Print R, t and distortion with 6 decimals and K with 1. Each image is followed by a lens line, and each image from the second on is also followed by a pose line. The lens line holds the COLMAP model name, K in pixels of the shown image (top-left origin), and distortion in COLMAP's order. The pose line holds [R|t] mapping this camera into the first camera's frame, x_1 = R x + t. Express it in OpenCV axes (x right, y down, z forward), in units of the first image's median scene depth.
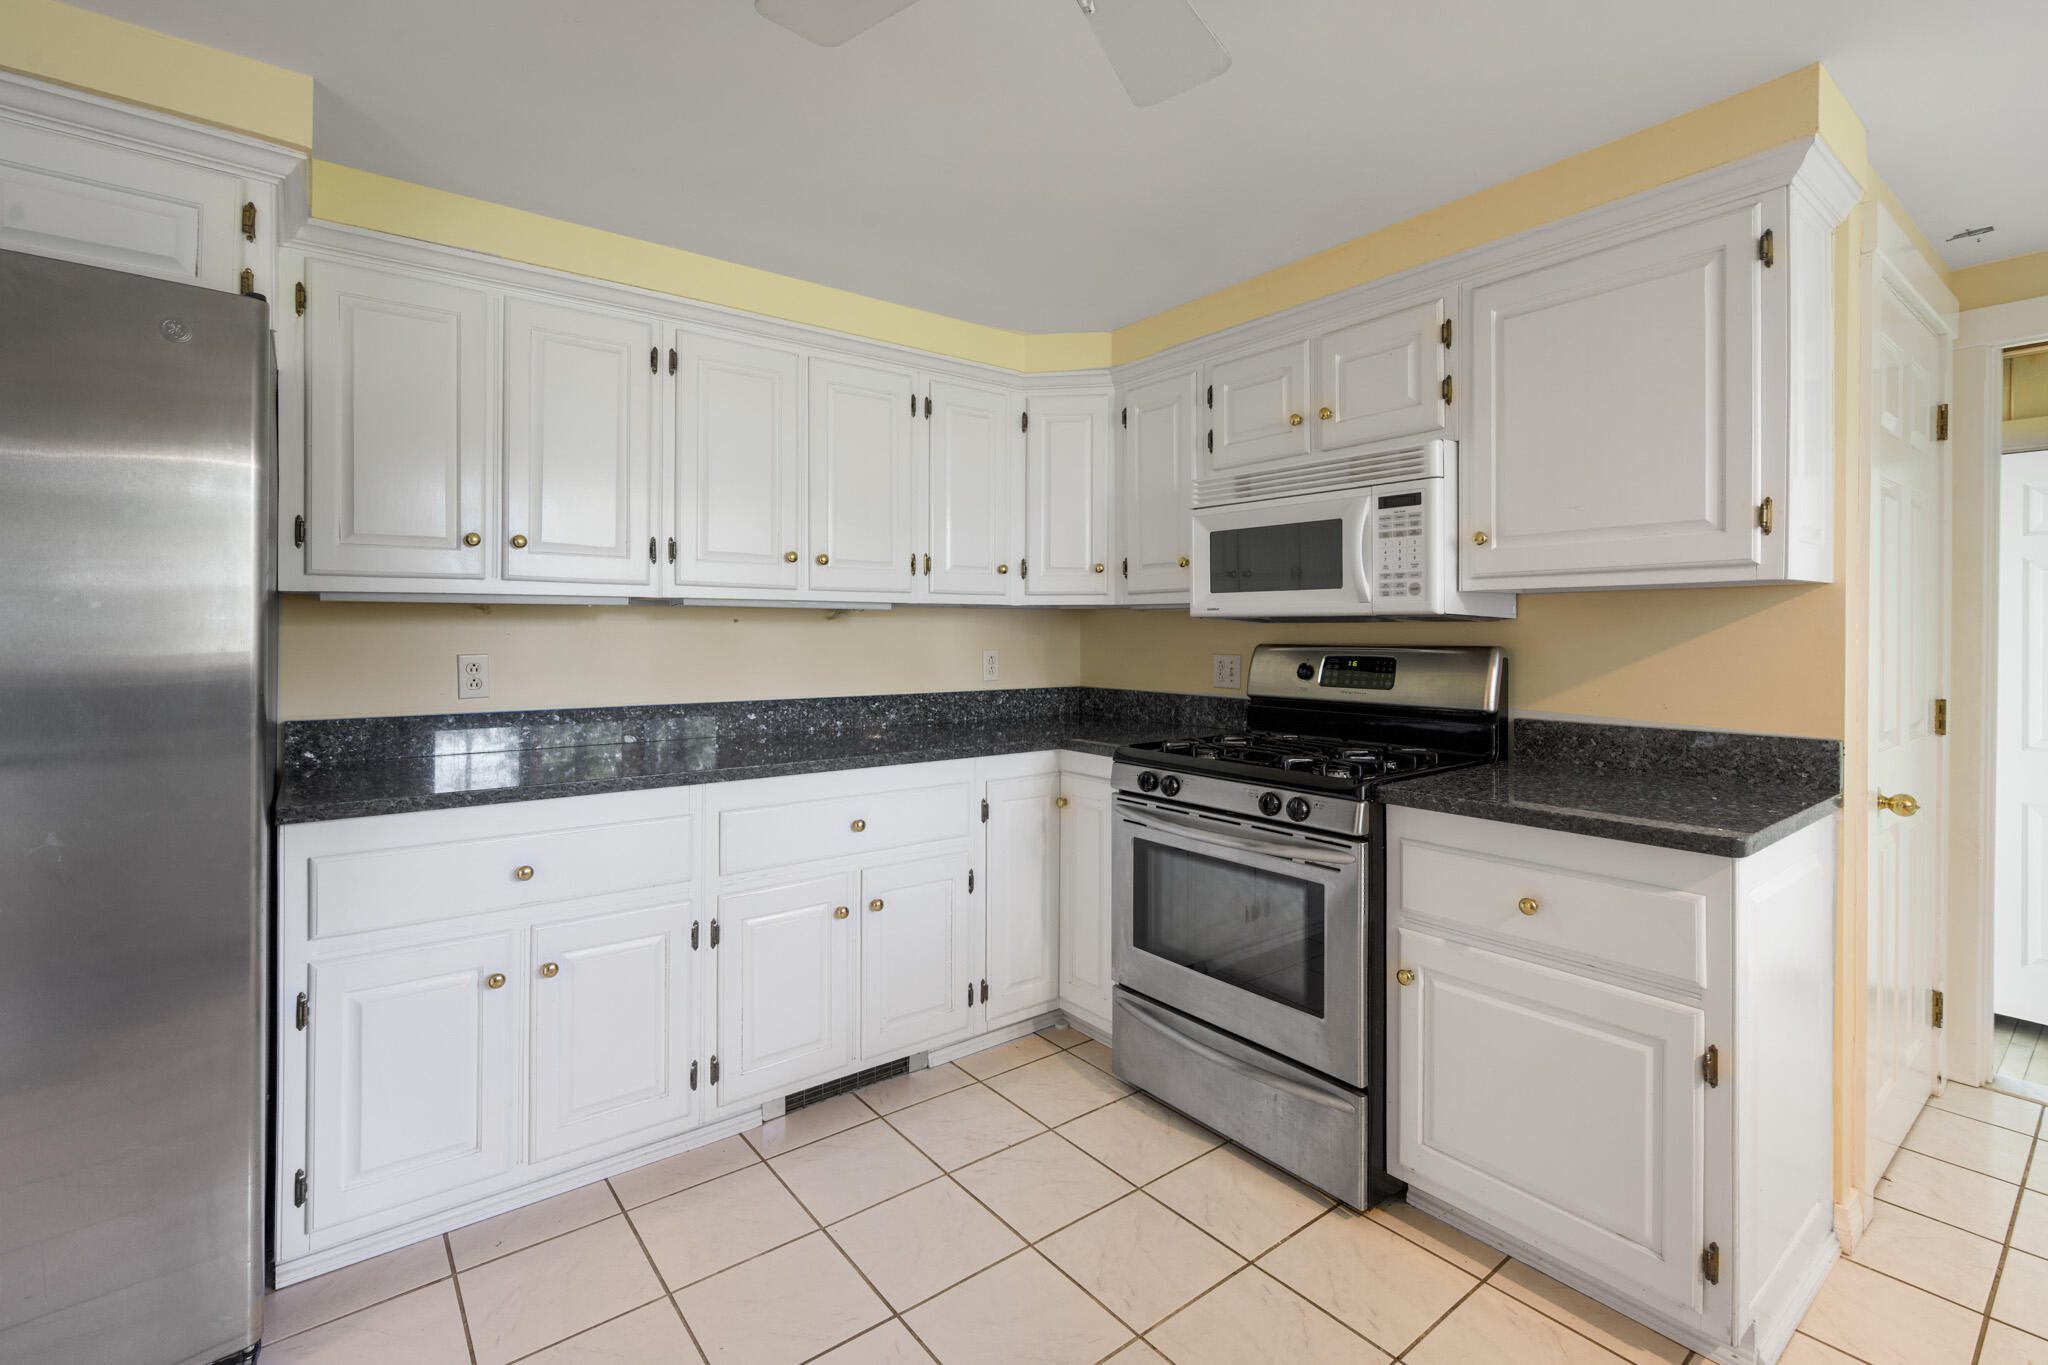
lens RADIAL K [[912.0, 0, 1026.6], [0, 912.0, 630.5], [0, 0, 1]] dist [-0.004189, 0.000716]
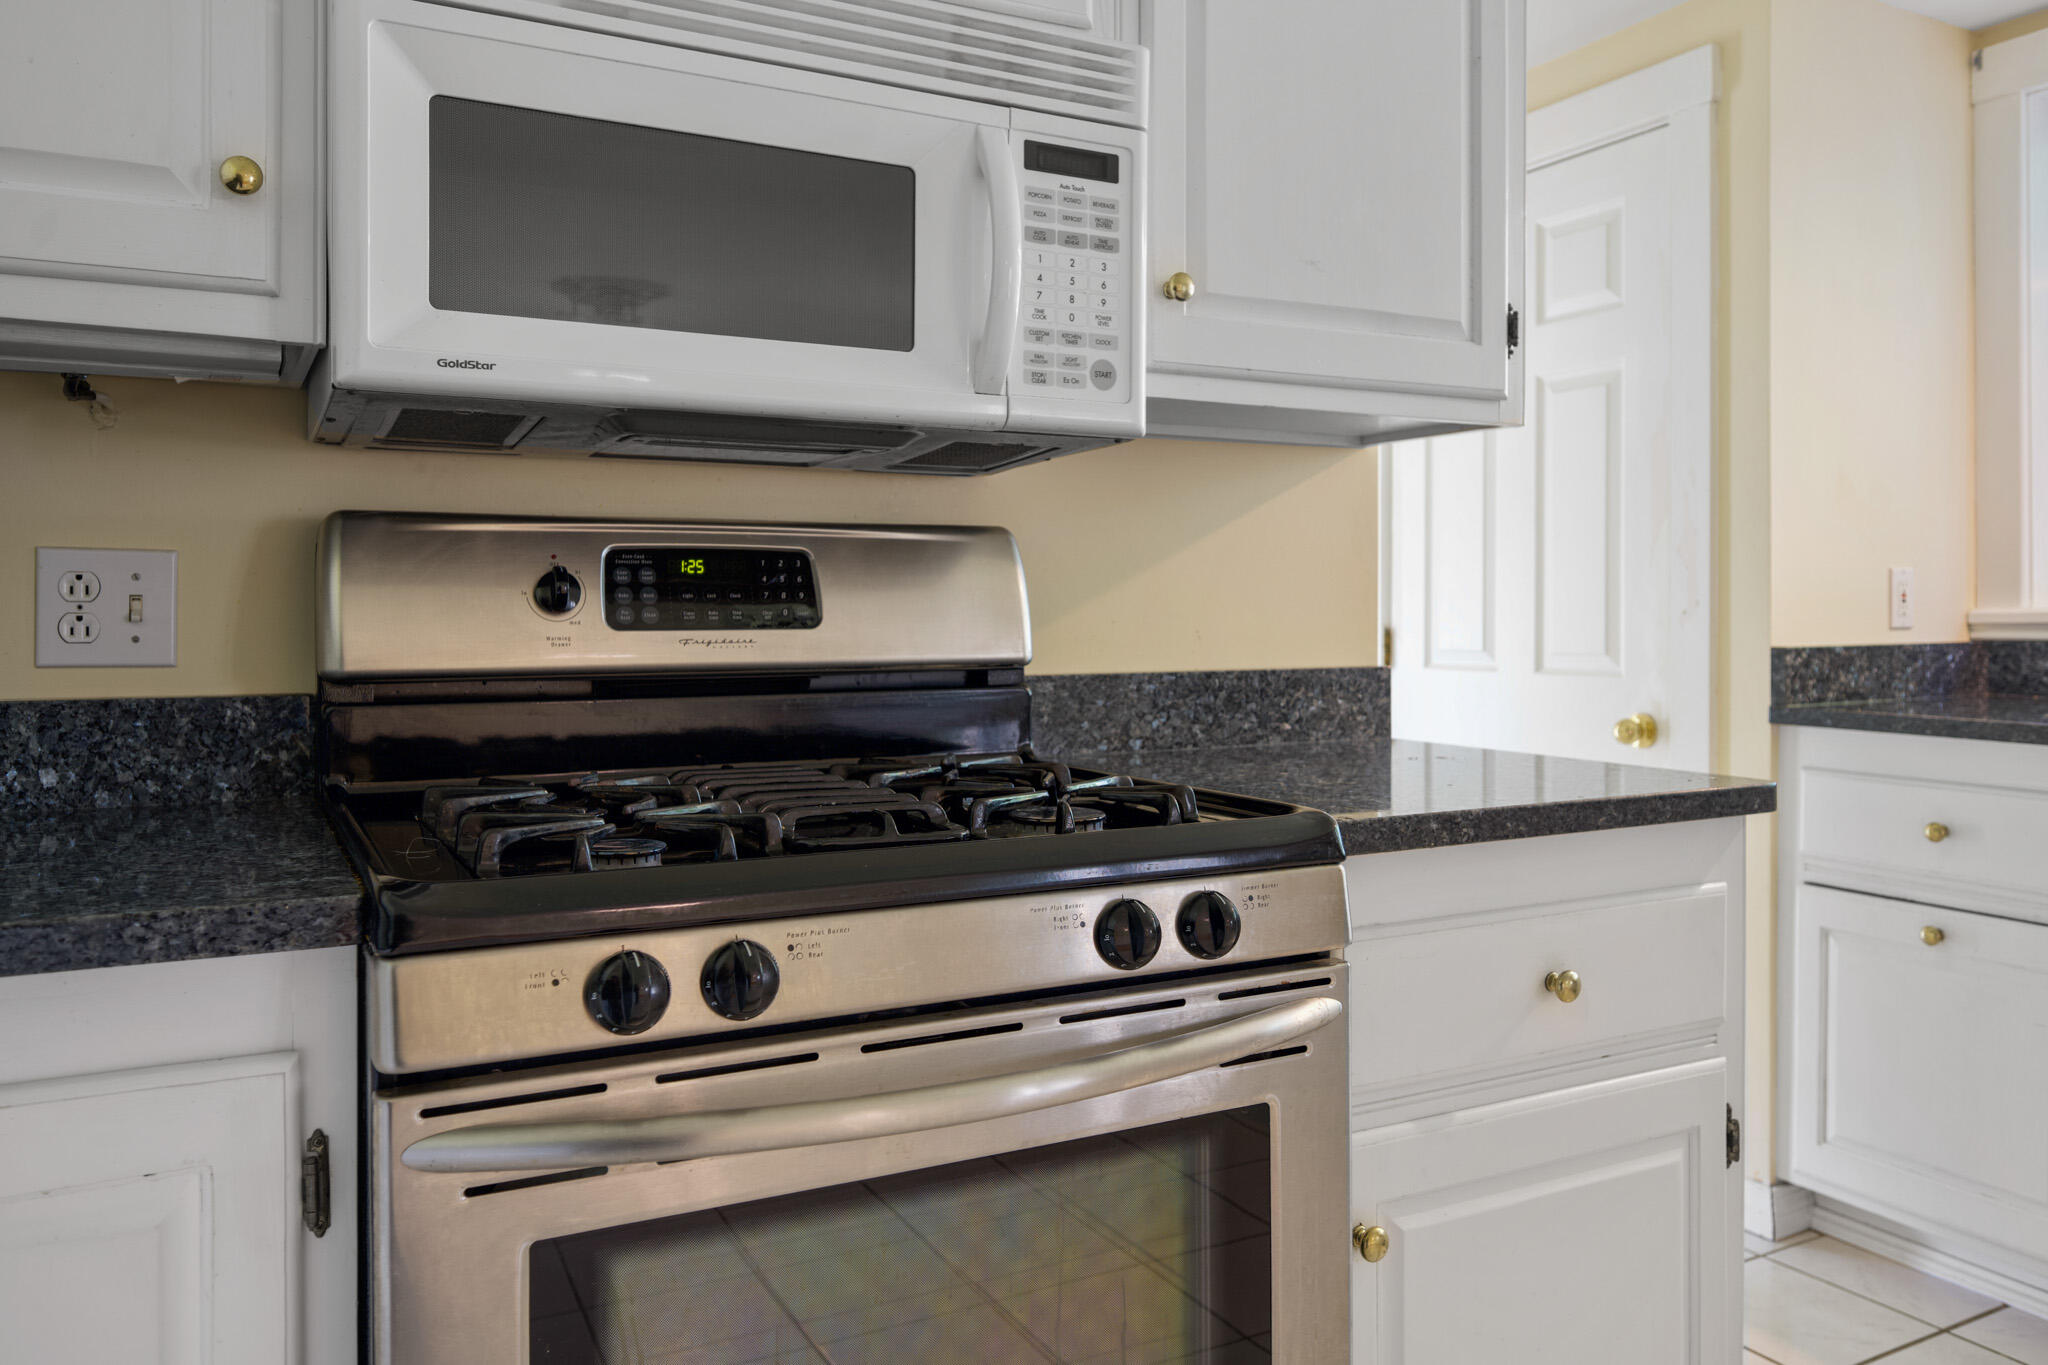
lens RADIAL K [[1518.2, 0, 1028.1], [0, 1518.2, 624.5], [0, 0, 1]] dist [-0.005713, 0.001813]
pose [[0.169579, -0.006016, 0.985498, -0.289101], [0.002790, 0.999980, 0.005624, 0.068289], [-0.985513, 0.001796, 0.169593, 0.905529]]
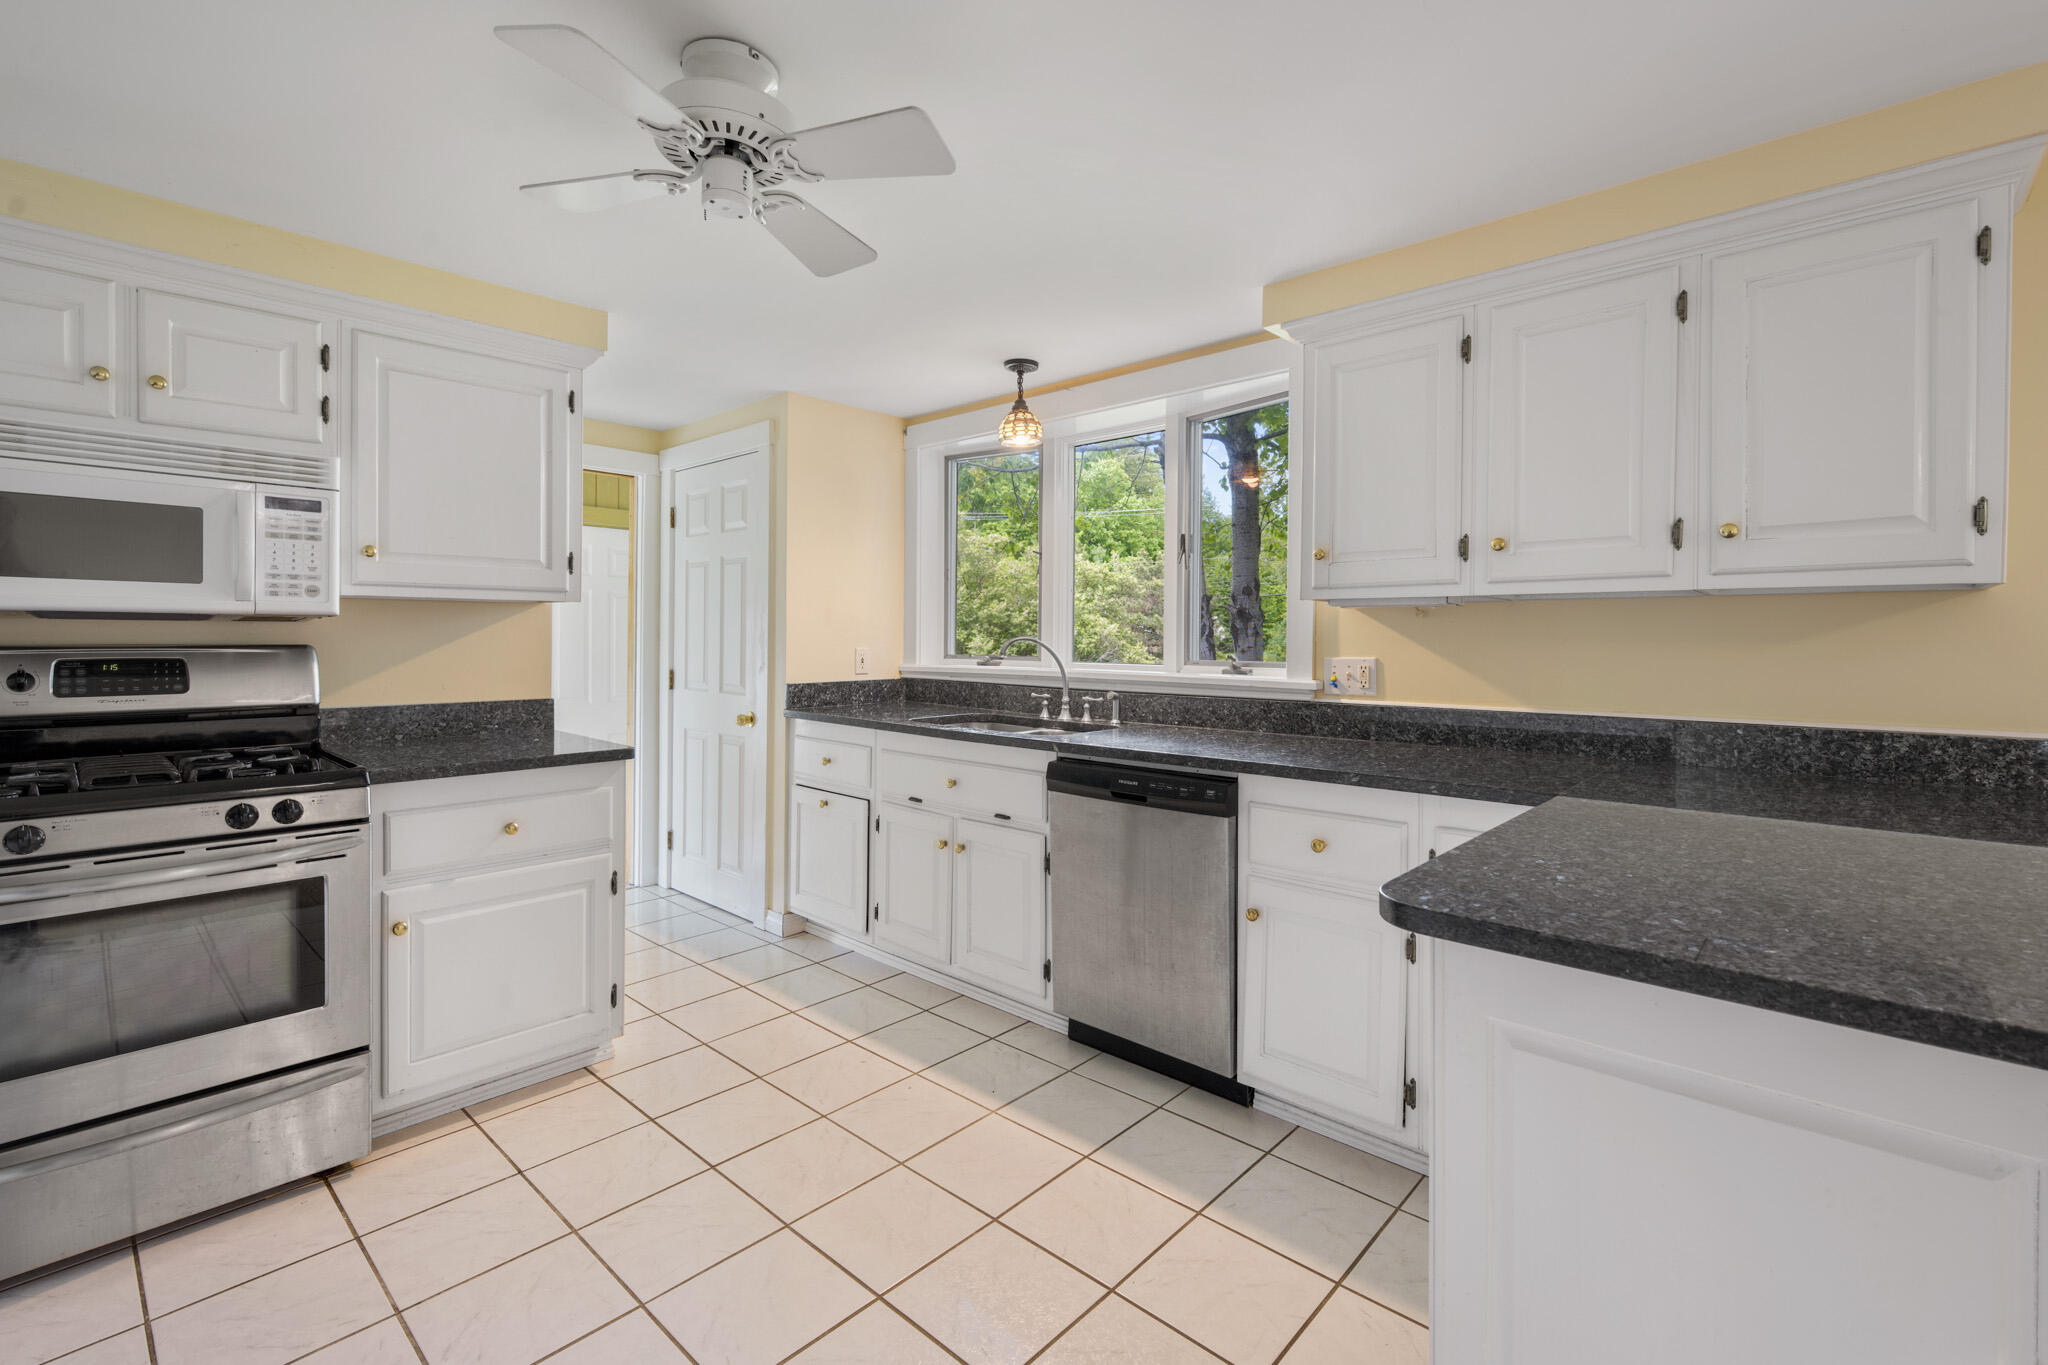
lens RADIAL K [[912.0, 0, 1035.6], [0, 912.0, 644.0], [0, 0, 1]] dist [-0.004189, 0.000716]
pose [[-0.169460, -0.010993, 0.985476, -0.753862], [-0.006443, 0.999929, 0.010046, -0.000050], [-0.985516, -0.004647, -0.169518, 0.347128]]
